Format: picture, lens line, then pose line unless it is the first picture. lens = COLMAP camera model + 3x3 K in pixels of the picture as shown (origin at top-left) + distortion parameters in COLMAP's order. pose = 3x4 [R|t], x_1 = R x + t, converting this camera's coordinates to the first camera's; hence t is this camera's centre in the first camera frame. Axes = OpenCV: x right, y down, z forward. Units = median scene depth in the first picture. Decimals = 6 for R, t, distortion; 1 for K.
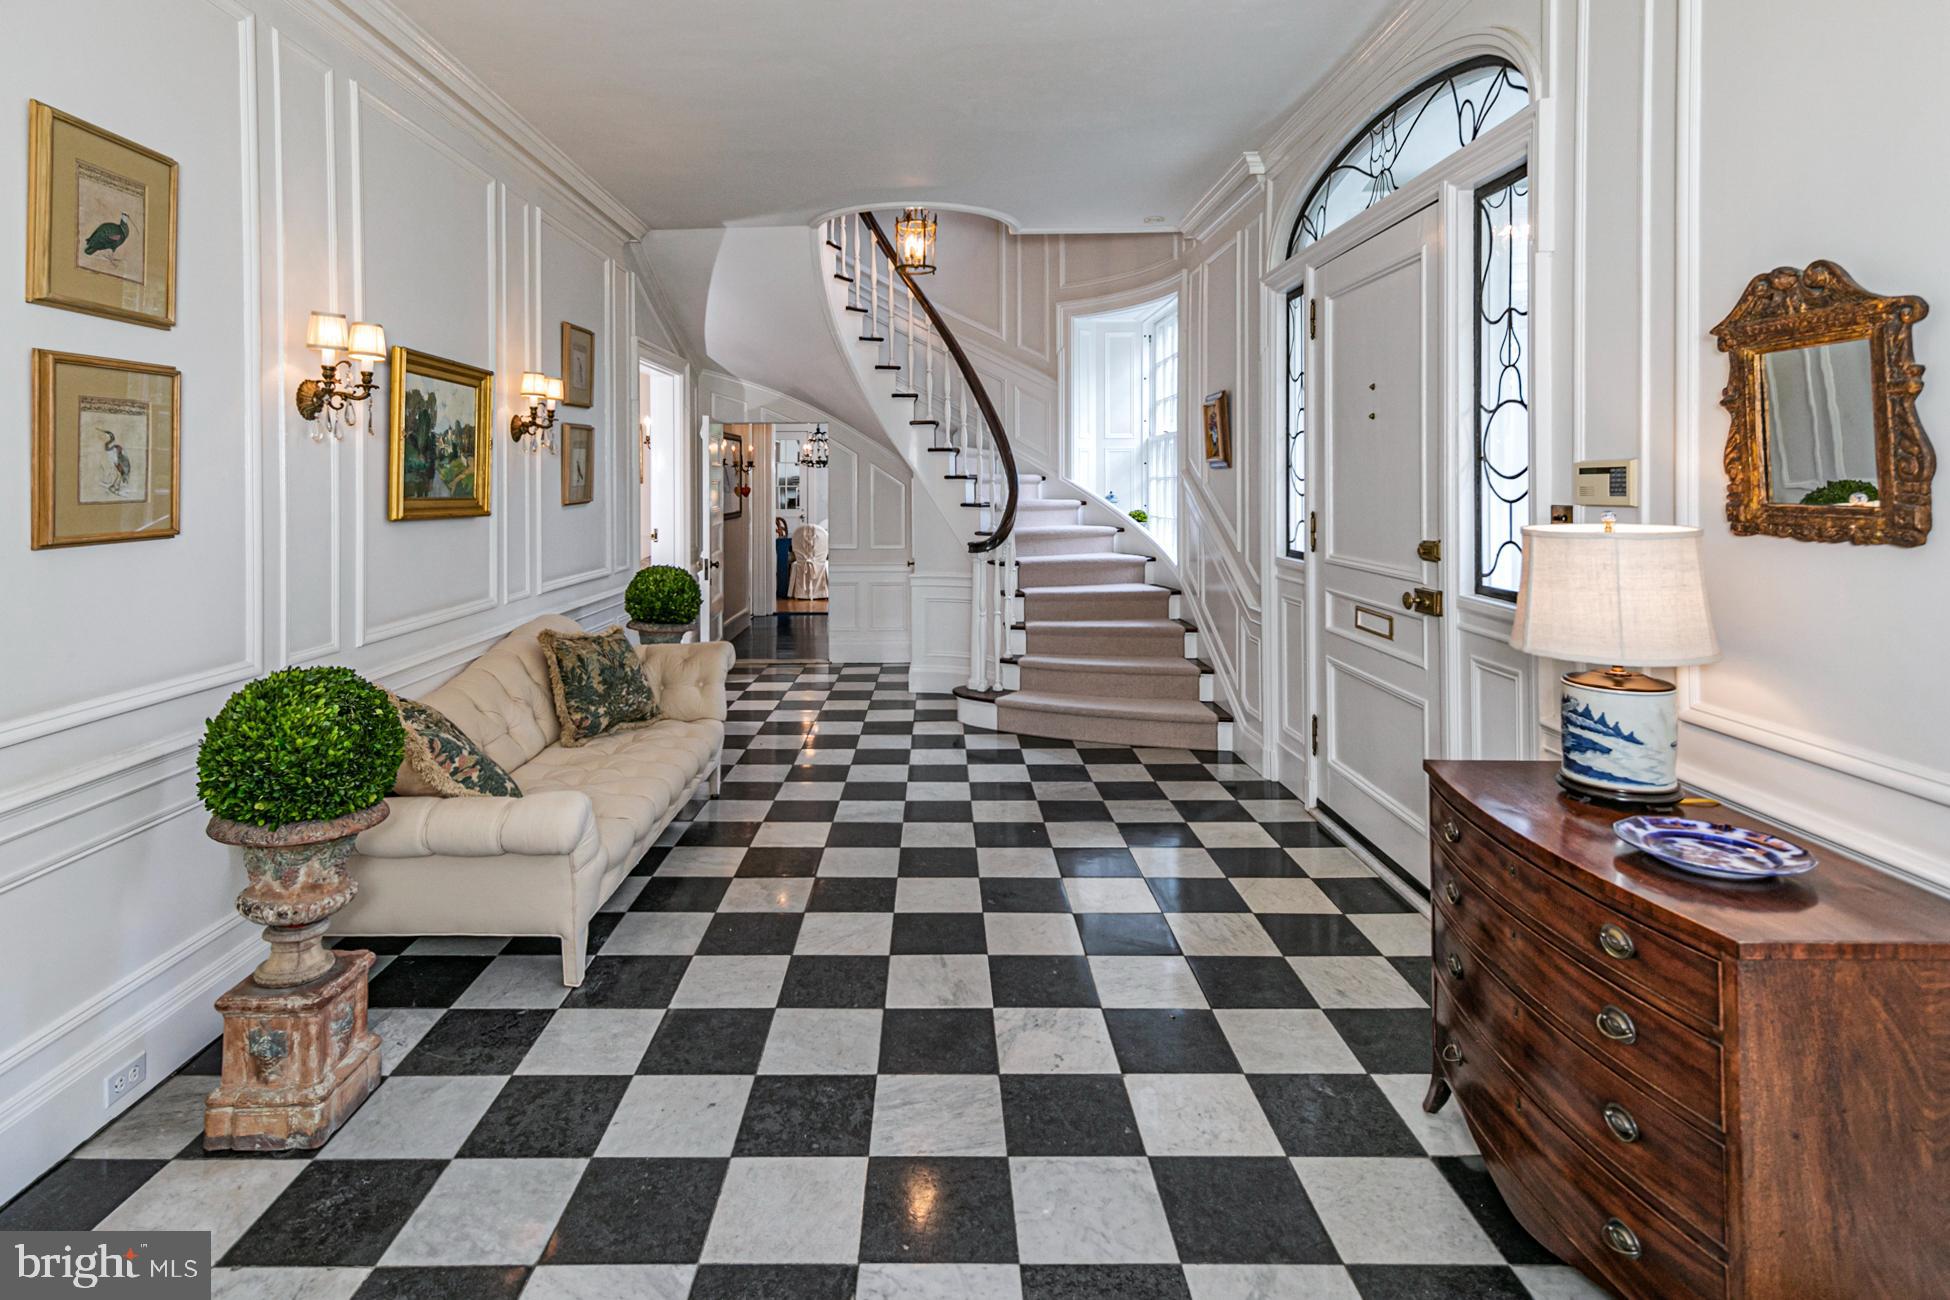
lens RADIAL K [[949.1, 0, 969.3], [0, 949.1, 503.2], [0, 0, 1]] dist [0.023625, 0.000258]
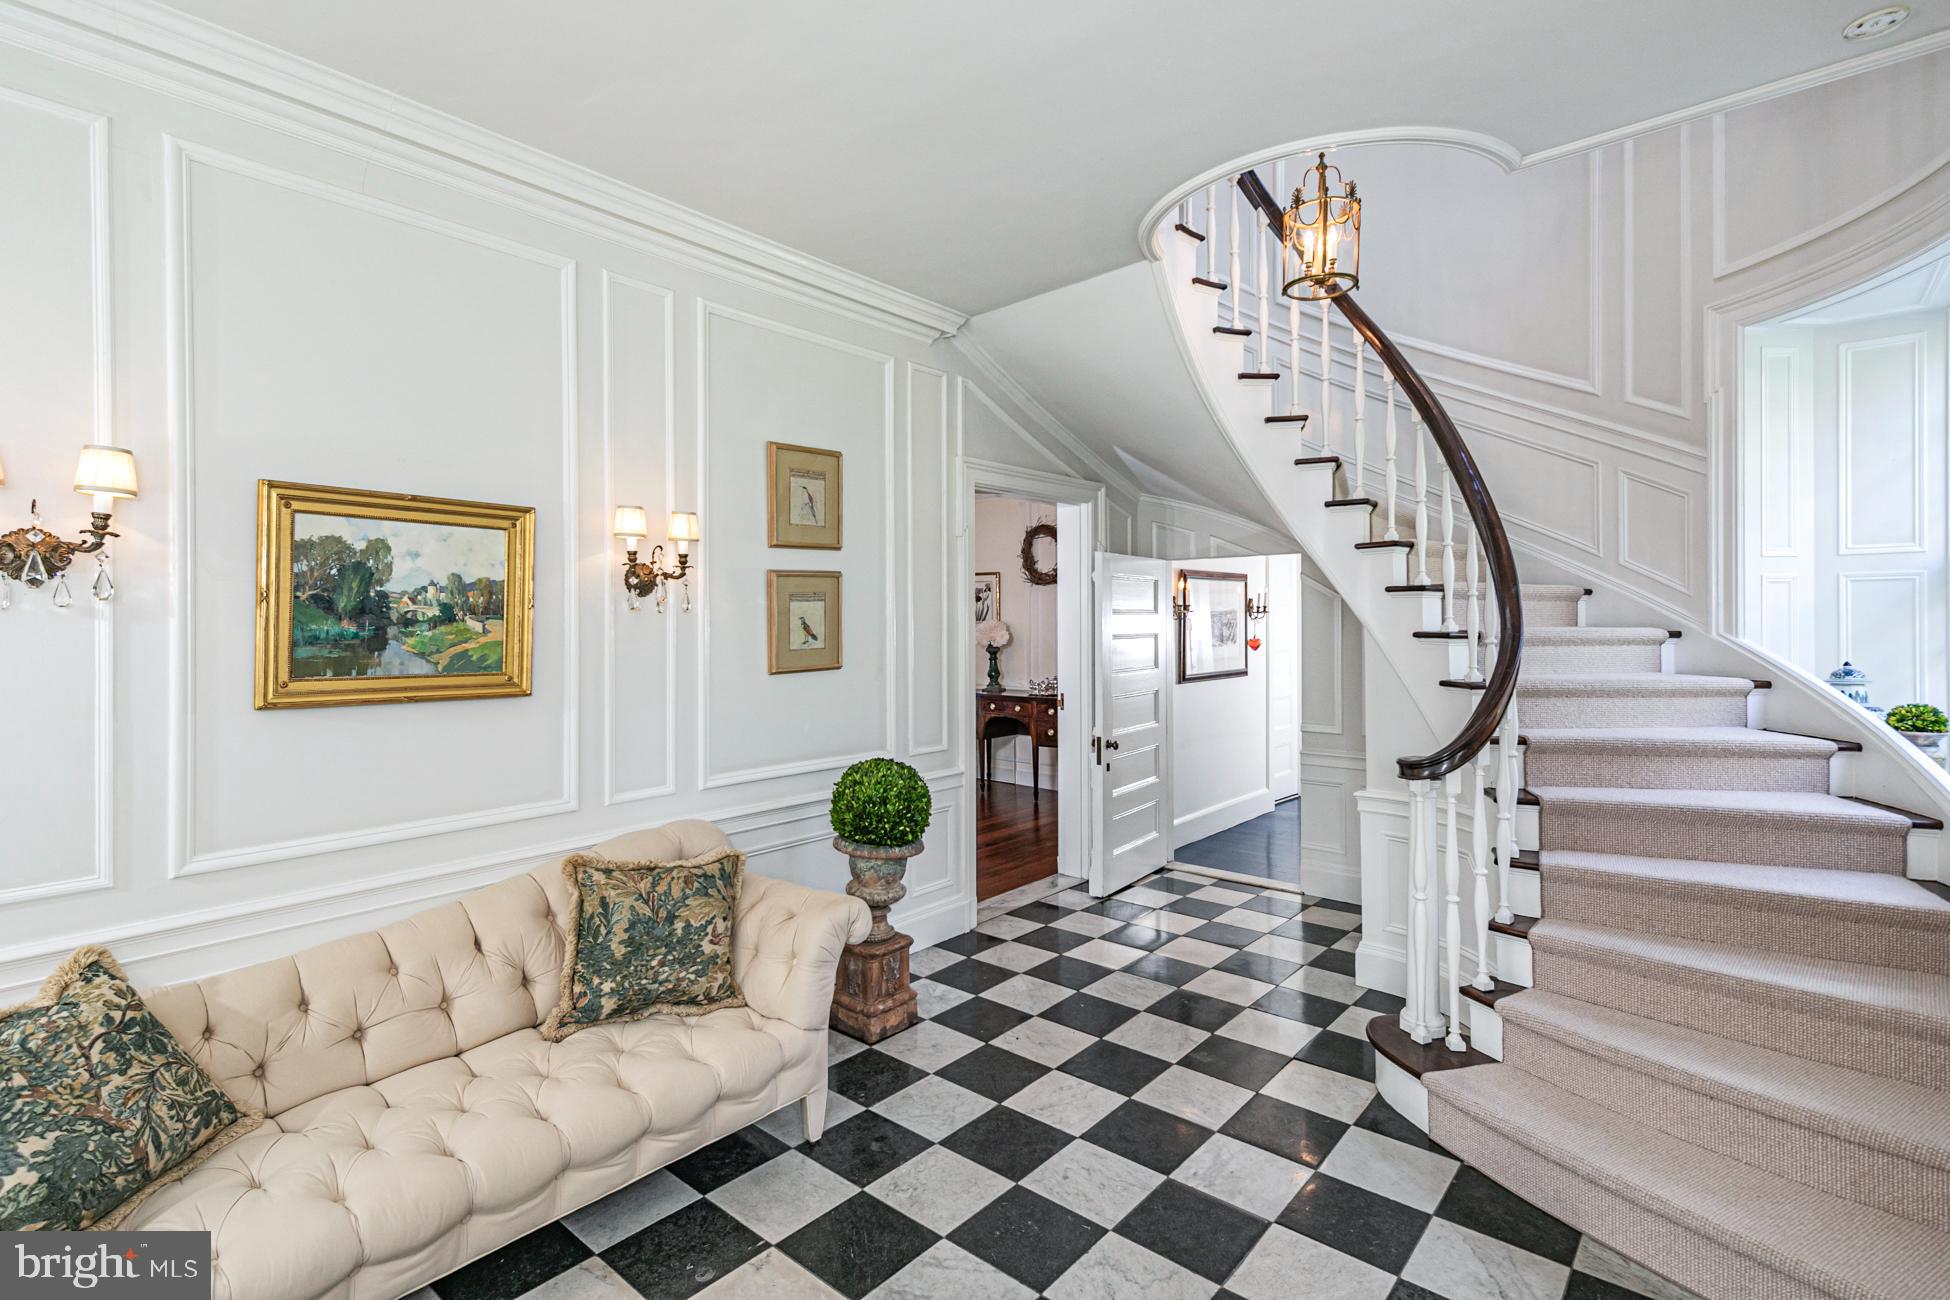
lens RADIAL K [[904.4, 0, 966.9], [0, 904.4, 636.1], [0, 0, 1]] dist [0.002459, 0.000276]
pose [[0.747423, 0.009708, -0.664277, 0.226773], [-0.013197, 0.999913, -0.000236, -0.036657], [0.664217, 0.008943, 0.747486, 0.645633]]
